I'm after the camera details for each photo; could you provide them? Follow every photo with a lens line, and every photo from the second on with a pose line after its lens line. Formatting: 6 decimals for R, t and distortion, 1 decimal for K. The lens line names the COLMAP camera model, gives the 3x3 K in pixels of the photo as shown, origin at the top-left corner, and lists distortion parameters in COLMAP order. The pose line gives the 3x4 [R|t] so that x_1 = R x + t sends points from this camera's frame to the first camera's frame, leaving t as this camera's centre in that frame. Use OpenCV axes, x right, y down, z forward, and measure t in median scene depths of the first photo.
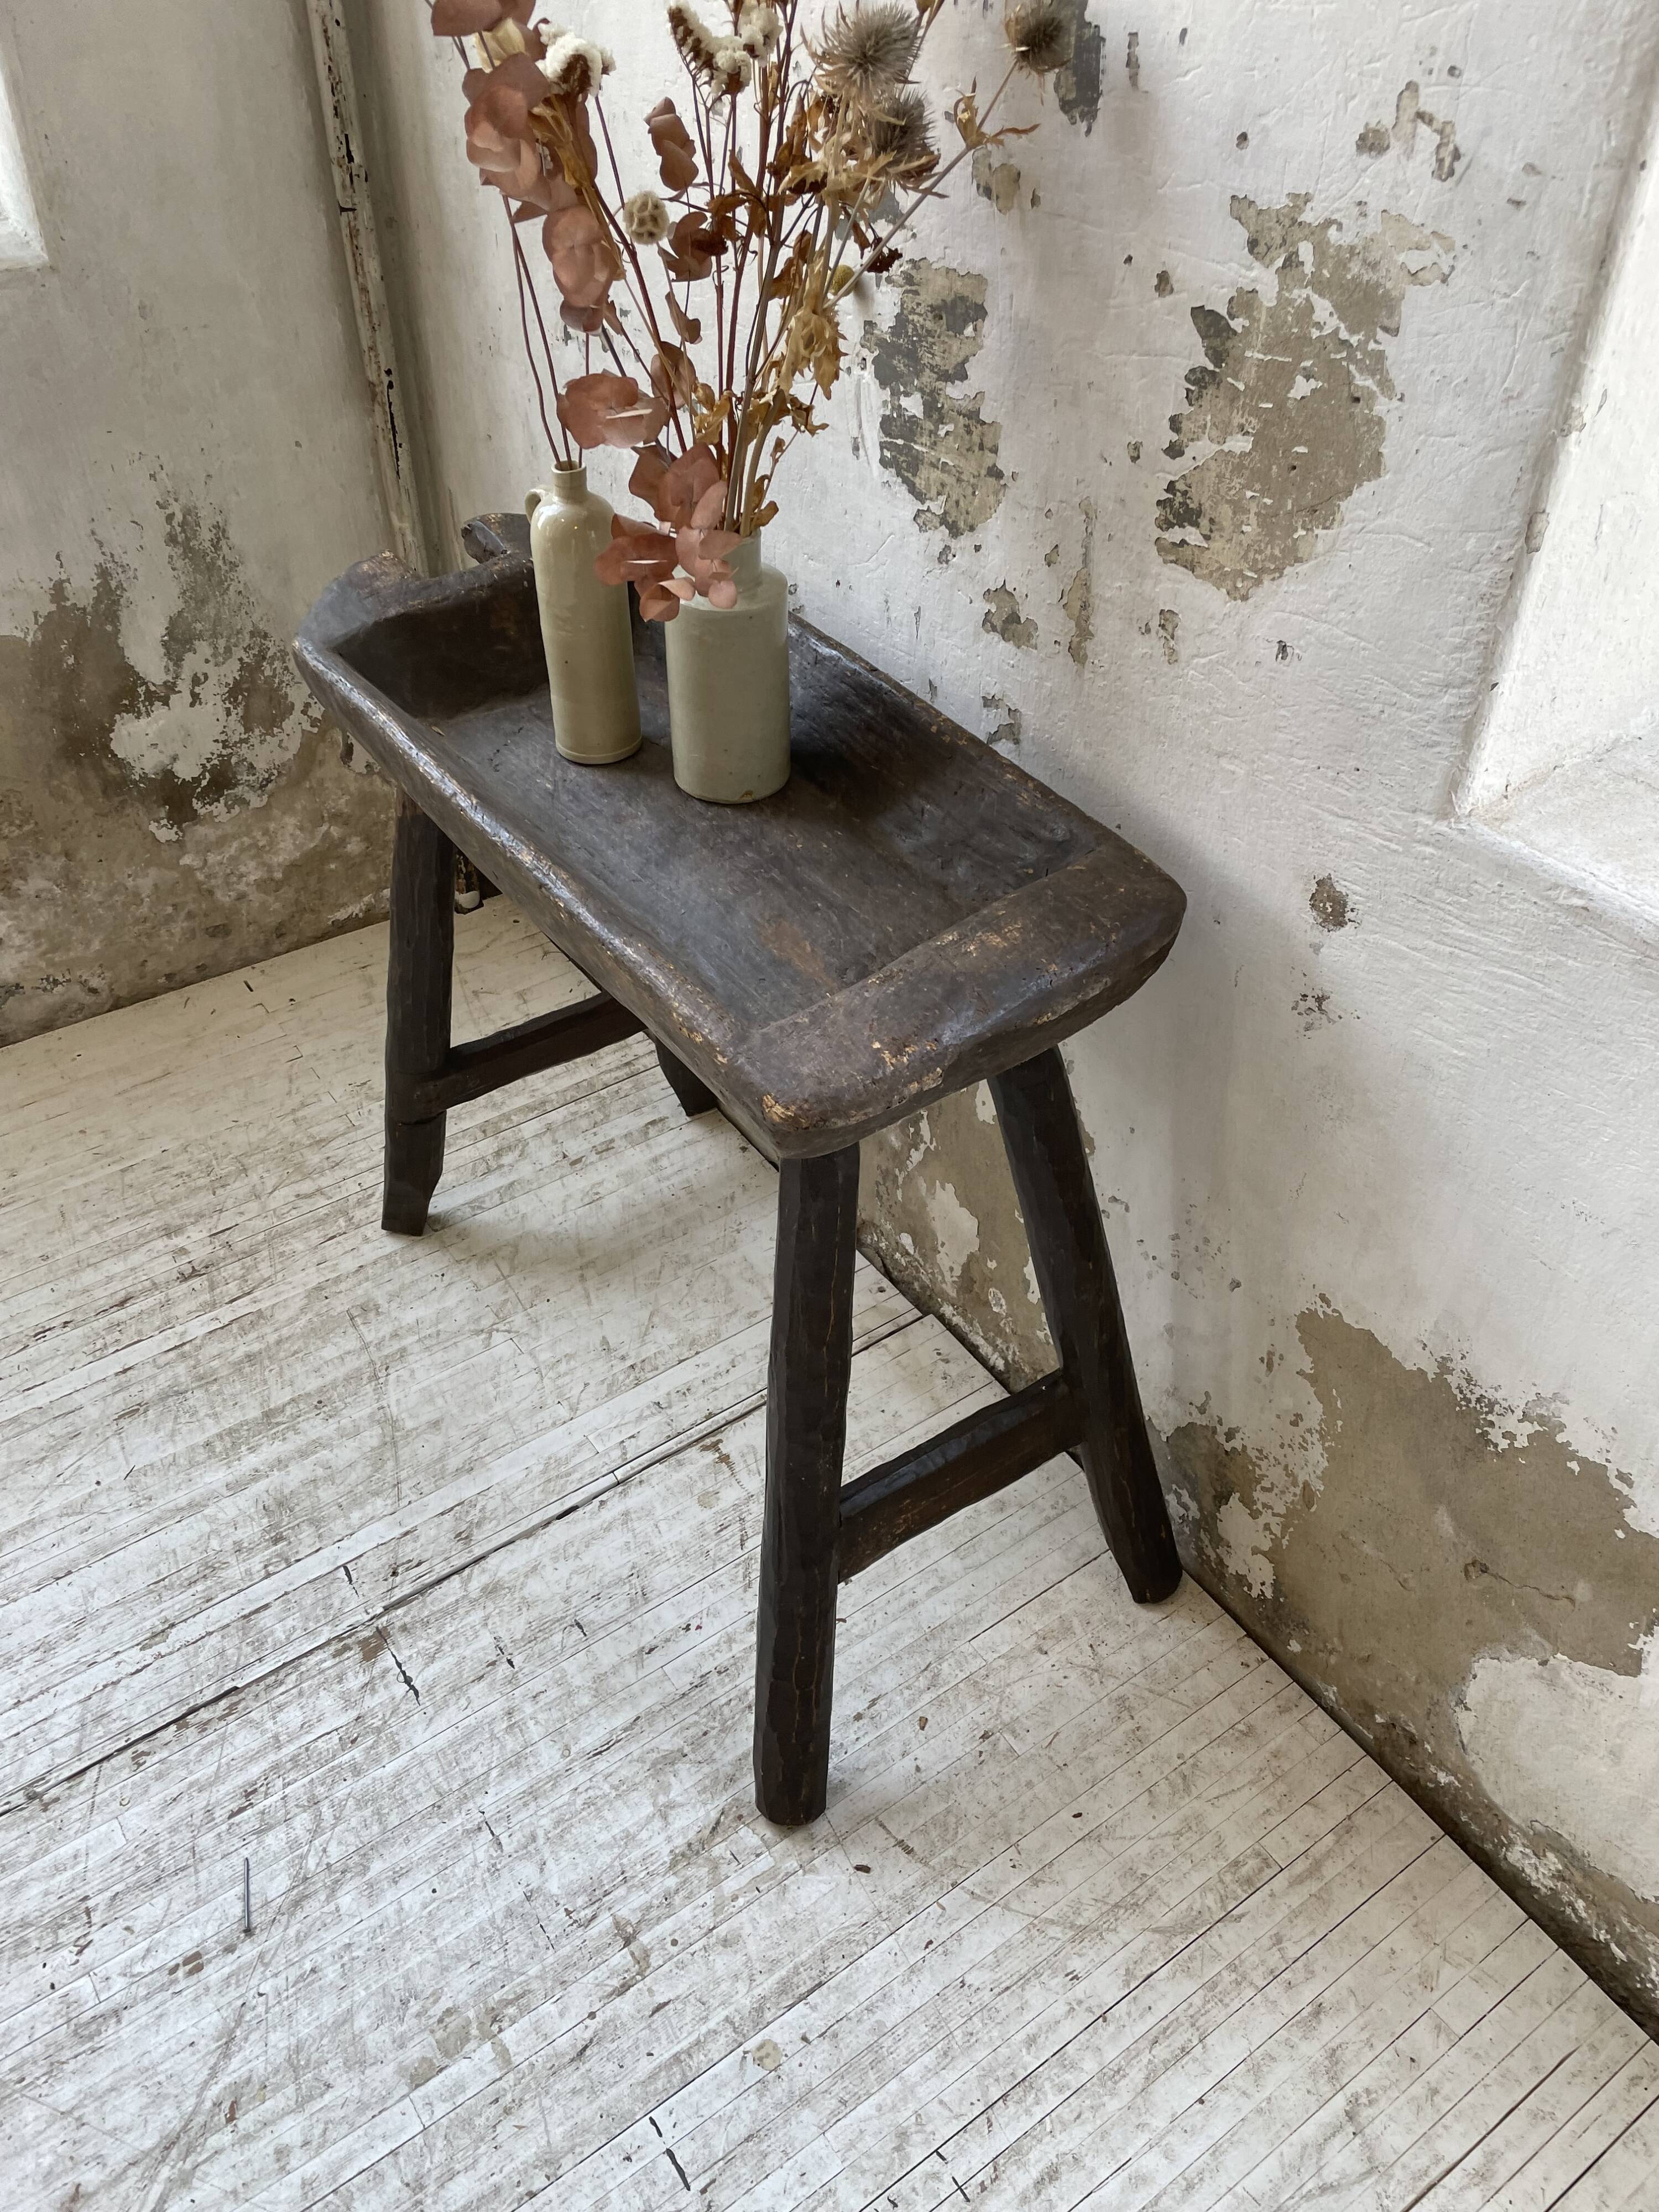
lens RADIAL K [[1676.4, 0, 841.9], [0, 1676.4, 1121.6], [0, 0, 1]] dist [0.084512, -0.118770]
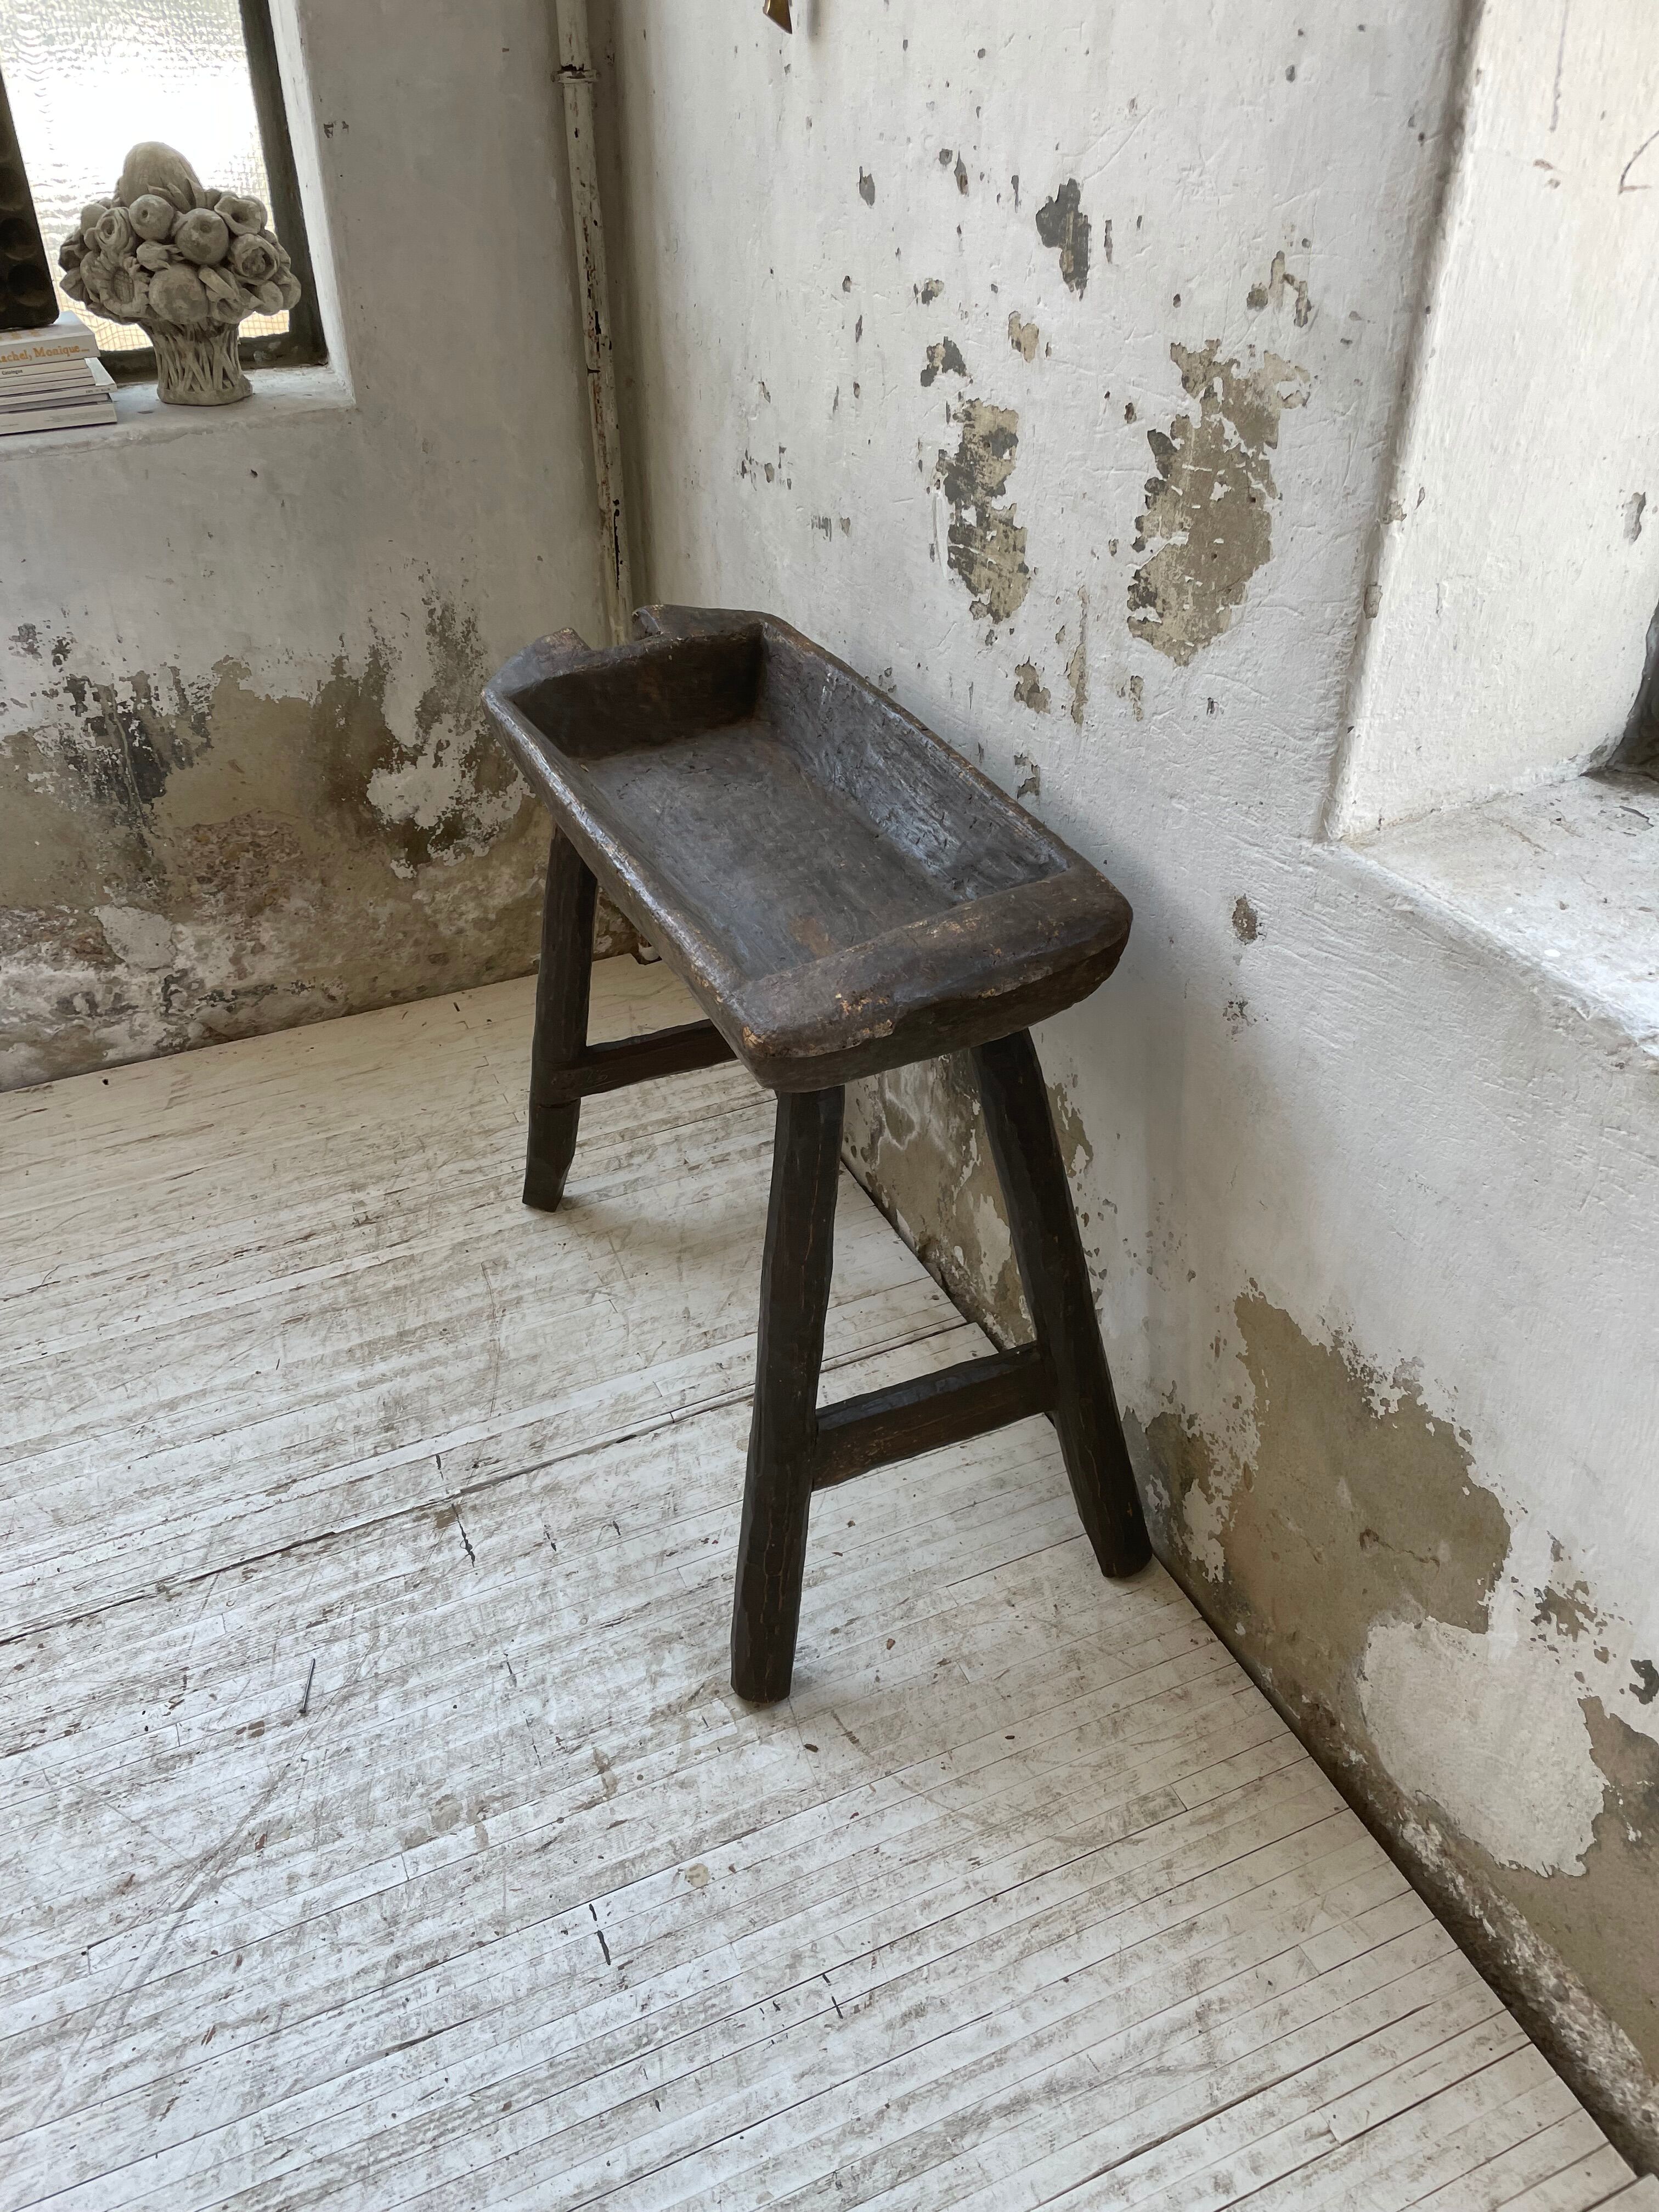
lens RADIAL K [[1675.8, 0, 808.4], [0, 1675.8, 1120.7], [0, 0, 1]] dist [0.084365, -0.118776]
pose [[0.979465, 0.090113, -0.180354, 0.168408], [-0.106682, 0.990708, -0.084366, 0.111661], [0.171076, 0.101874, 0.979977, -0.152764]]
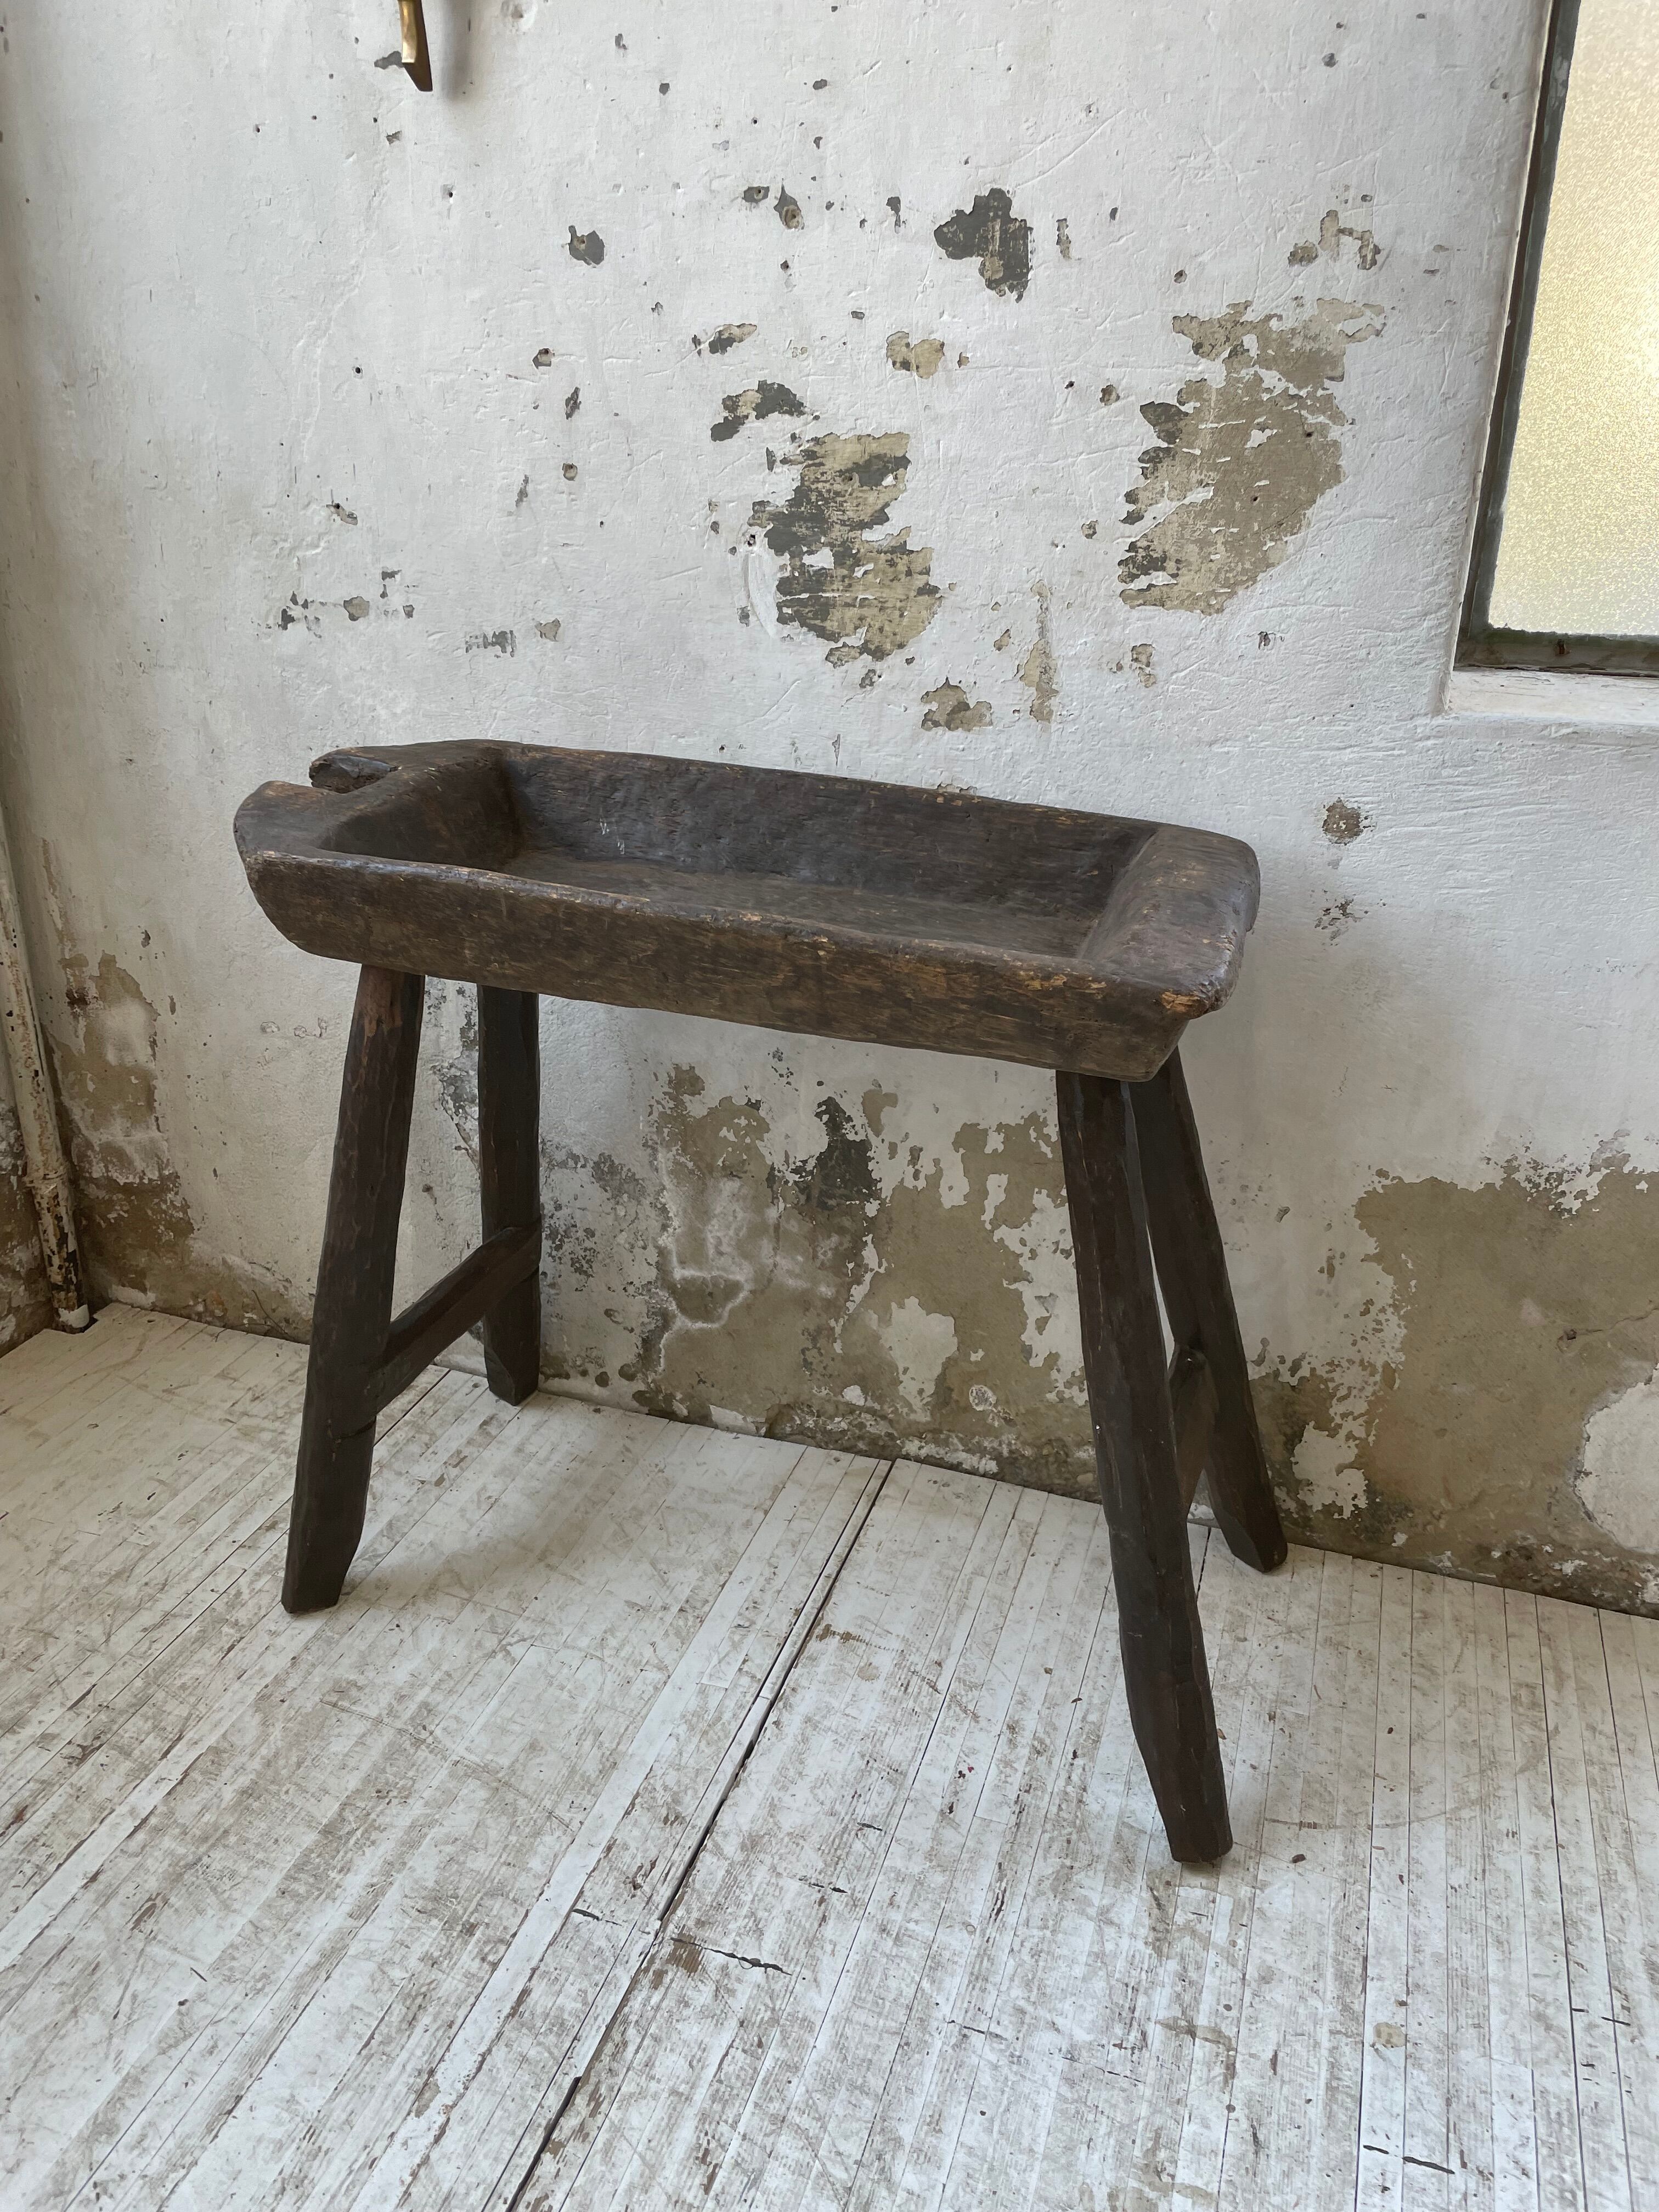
lens RADIAL K [[1676.4, 0, 834.1], [0, 1676.4, 1111.0], [0, 0, 1]] dist [0.084512, -0.118770]
pose [[0.804002, -0.219266, 0.552724, -0.608425], [0.377759, 0.906199, -0.190005, 0.130834], [-0.459216, 0.361561, 0.811415, 0.170997]]
